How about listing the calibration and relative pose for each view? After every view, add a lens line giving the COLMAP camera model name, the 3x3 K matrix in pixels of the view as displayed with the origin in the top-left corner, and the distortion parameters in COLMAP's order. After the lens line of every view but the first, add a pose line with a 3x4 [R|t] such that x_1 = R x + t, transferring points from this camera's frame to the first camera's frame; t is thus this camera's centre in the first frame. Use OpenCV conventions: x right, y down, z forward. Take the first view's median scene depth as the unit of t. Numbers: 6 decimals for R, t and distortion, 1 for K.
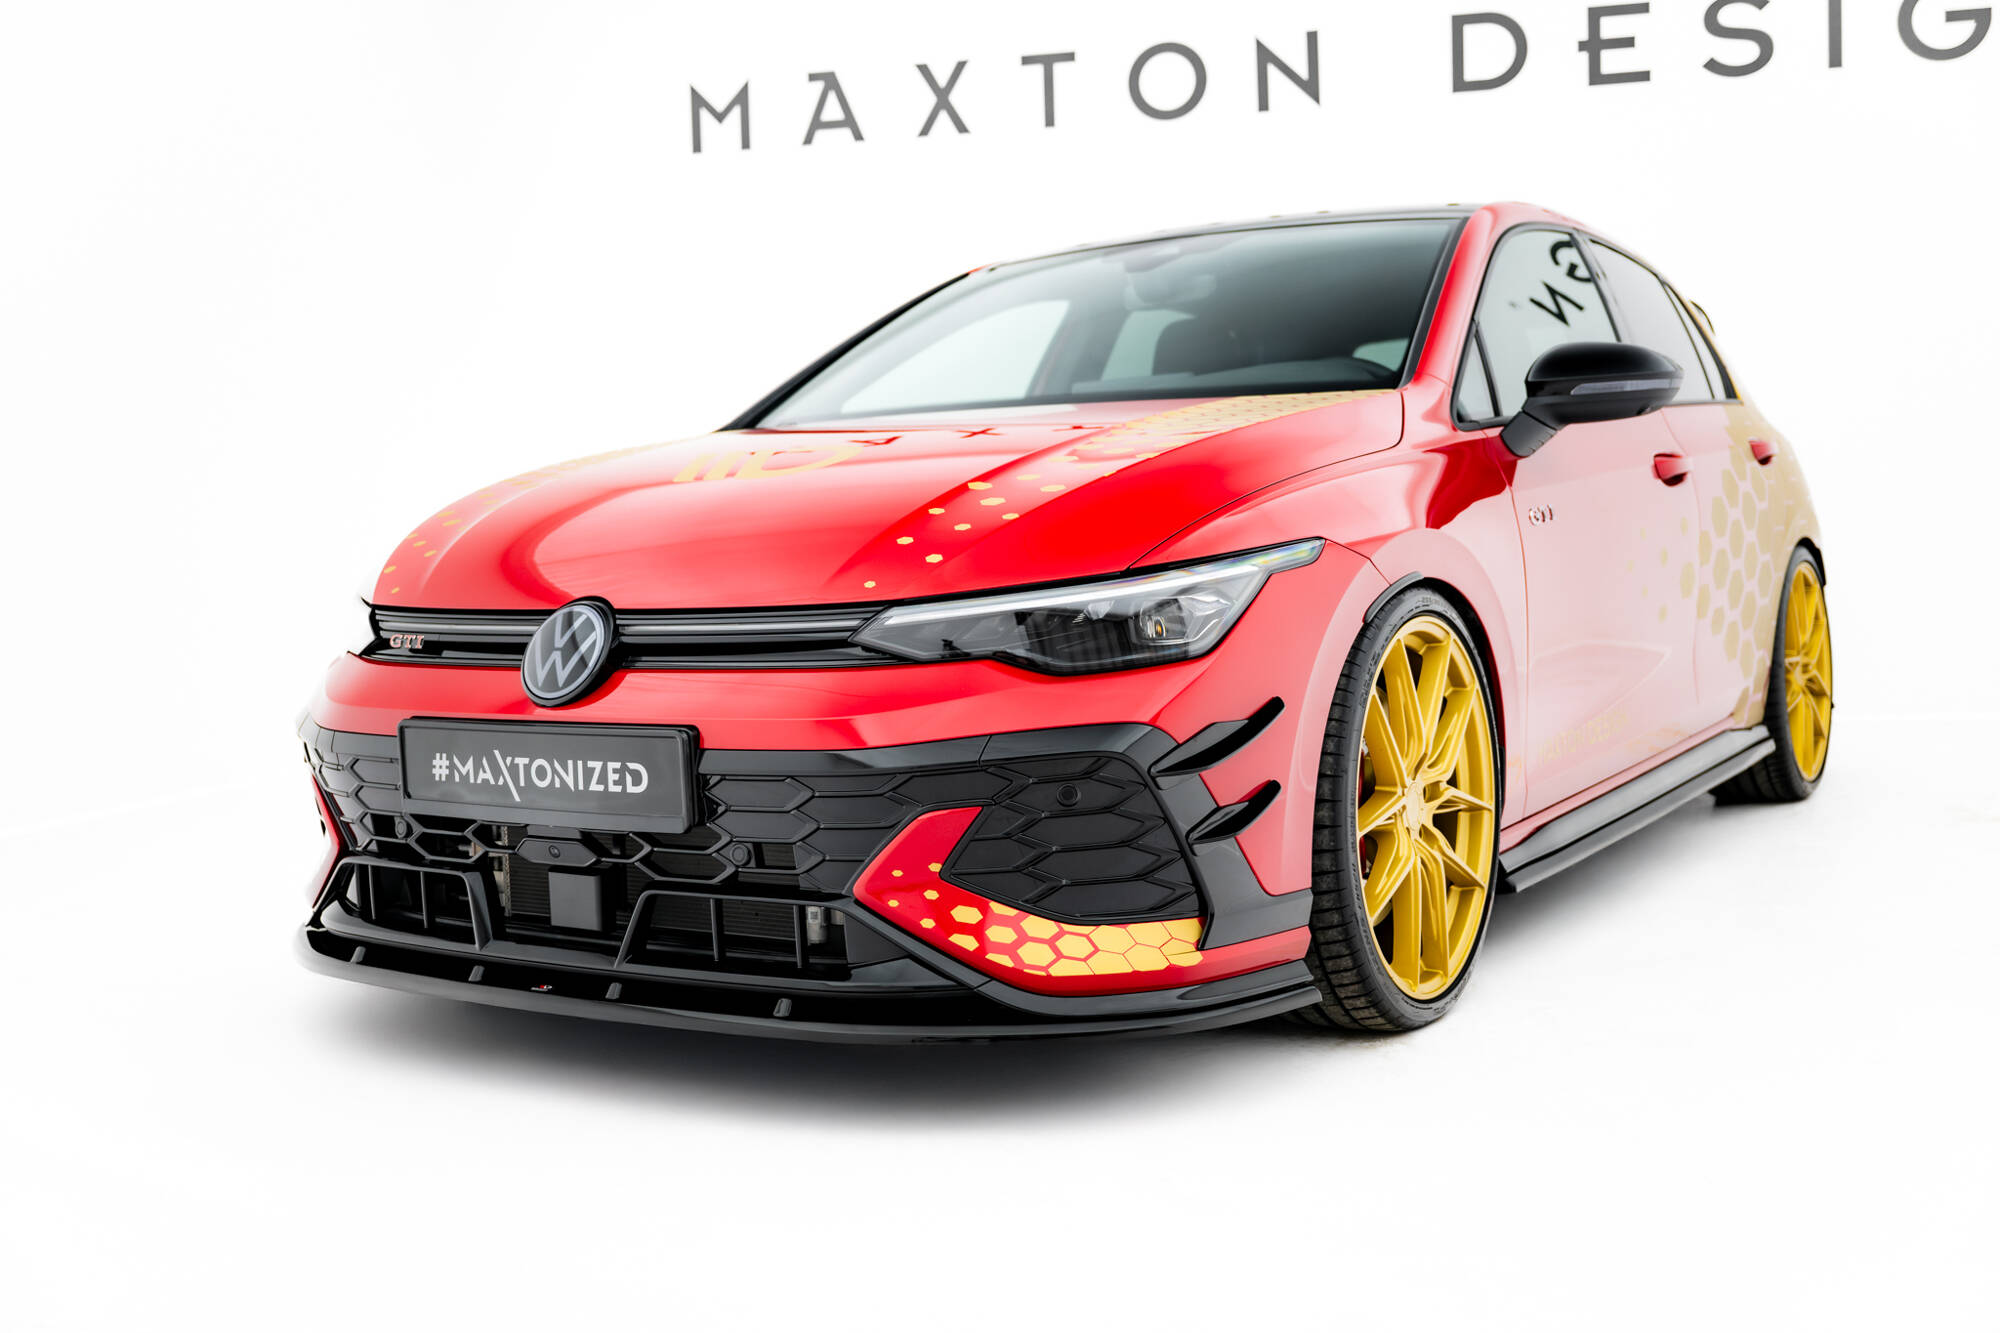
lens RADIAL K [[1962.5, 0, 999.3], [0, 1962.5, 613.6], [0, 0, 1]] dist [-0.006919, -0.004275]
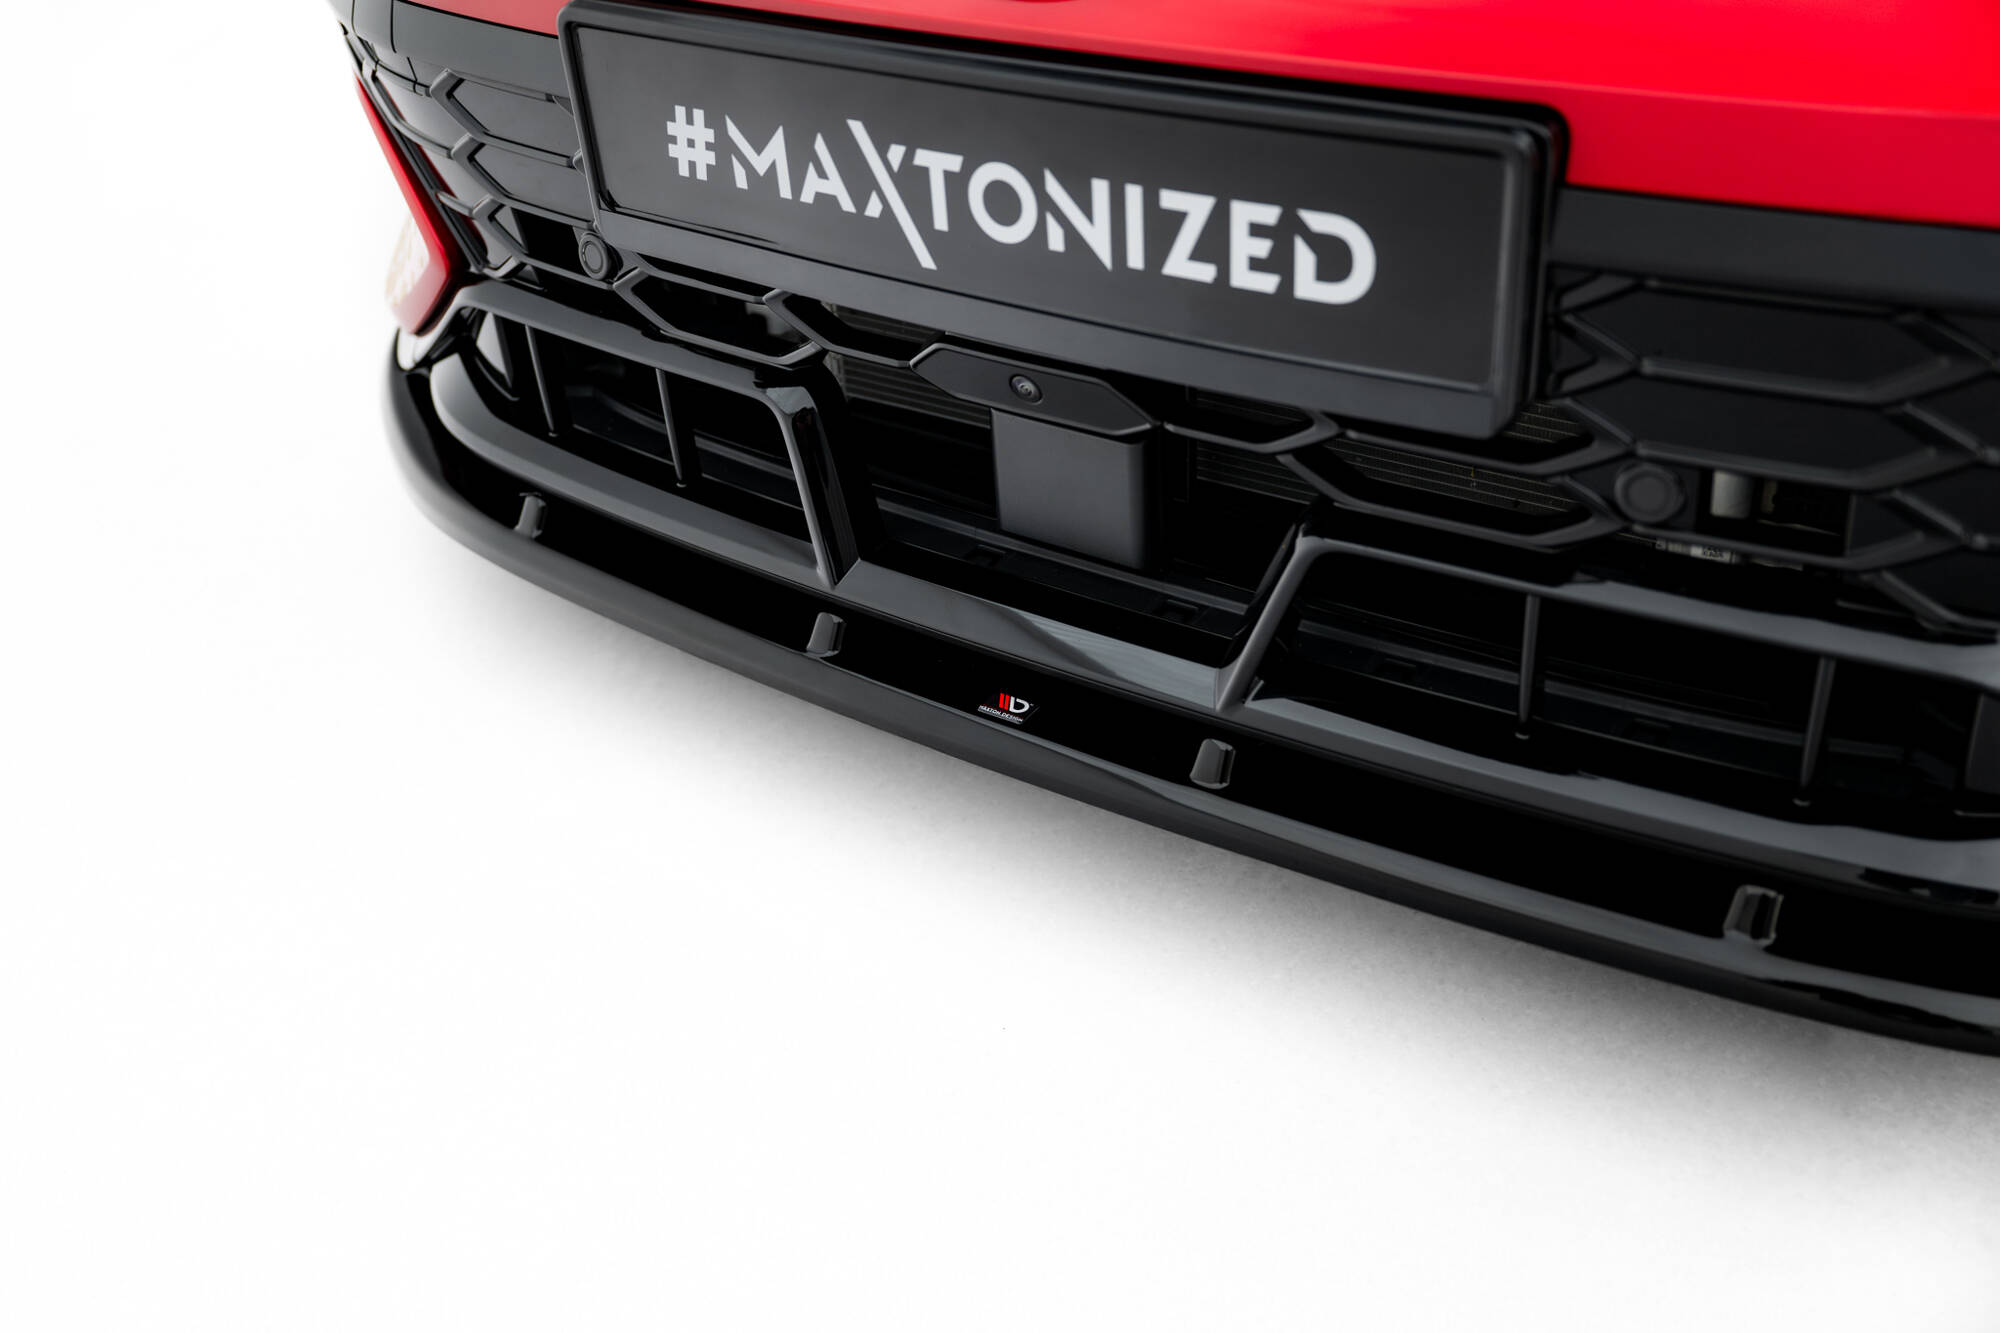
lens RADIAL K [[1962.5, 0, 999.3], [0, 1962.5, 613.6], [0, 0, 1]] dist [-0.006919, -0.004275]
pose [[0.998689, 0.001136, -0.051182, -0.214081], [0.023442, 0.878633, 0.476921, -0.020508], [0.045512, -0.477496, 0.877454, 0.653836]]
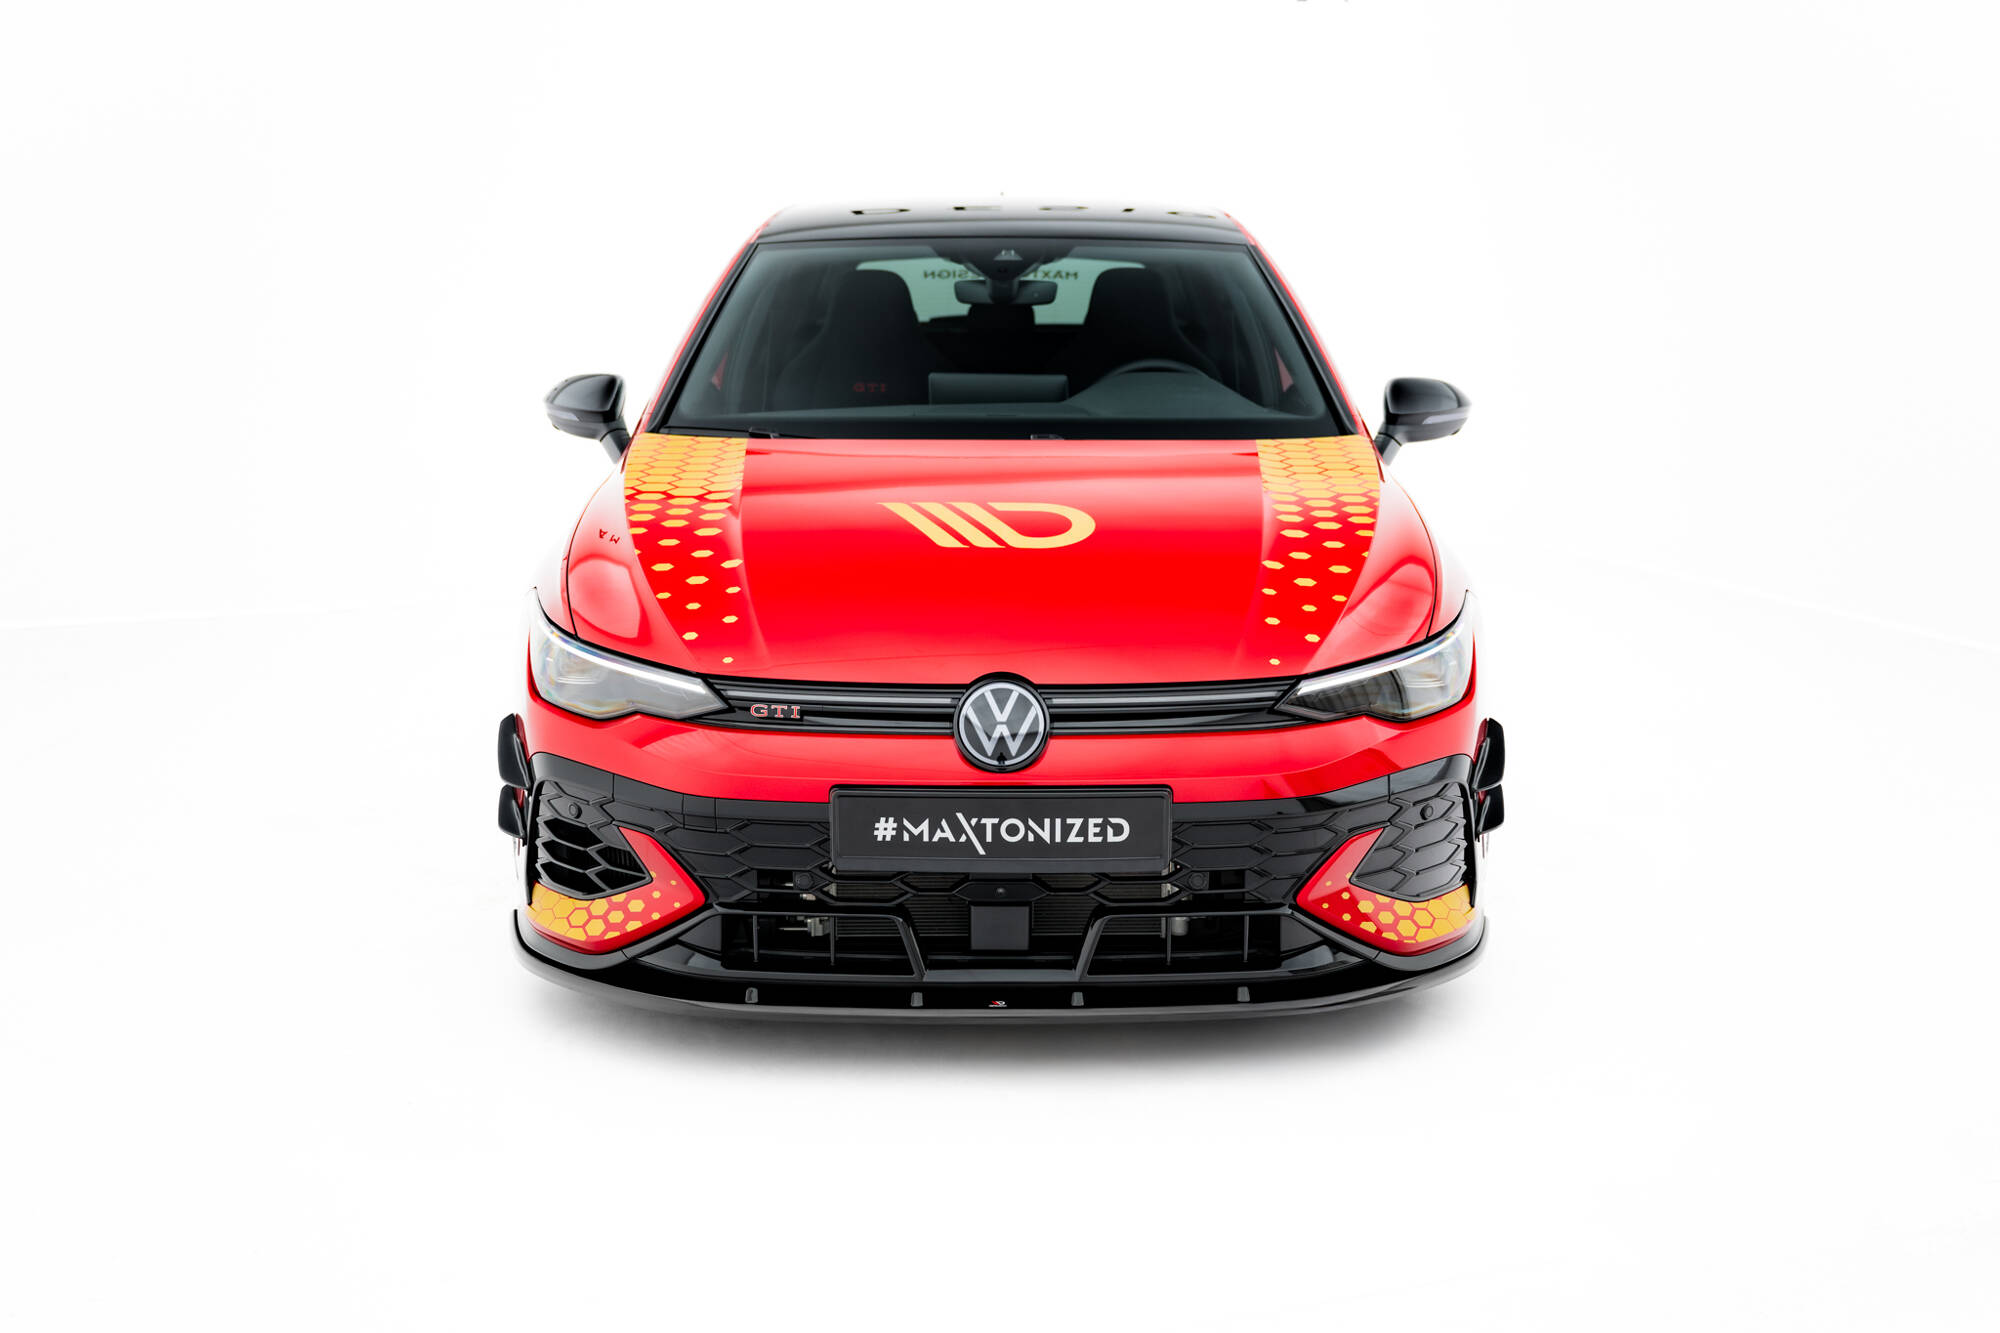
lens RADIAL K [[1962.5, 0, 999.3], [0, 1962.5, 613.6], [0, 0, 1]] dist [-0.006919, -0.004275]
pose [[0.860099, -0.059818, 0.506608, -0.829267], [0.001157, 0.993327, 0.115324, -0.185462], [-0.510126, -0.098603, 0.854429, -0.002756]]
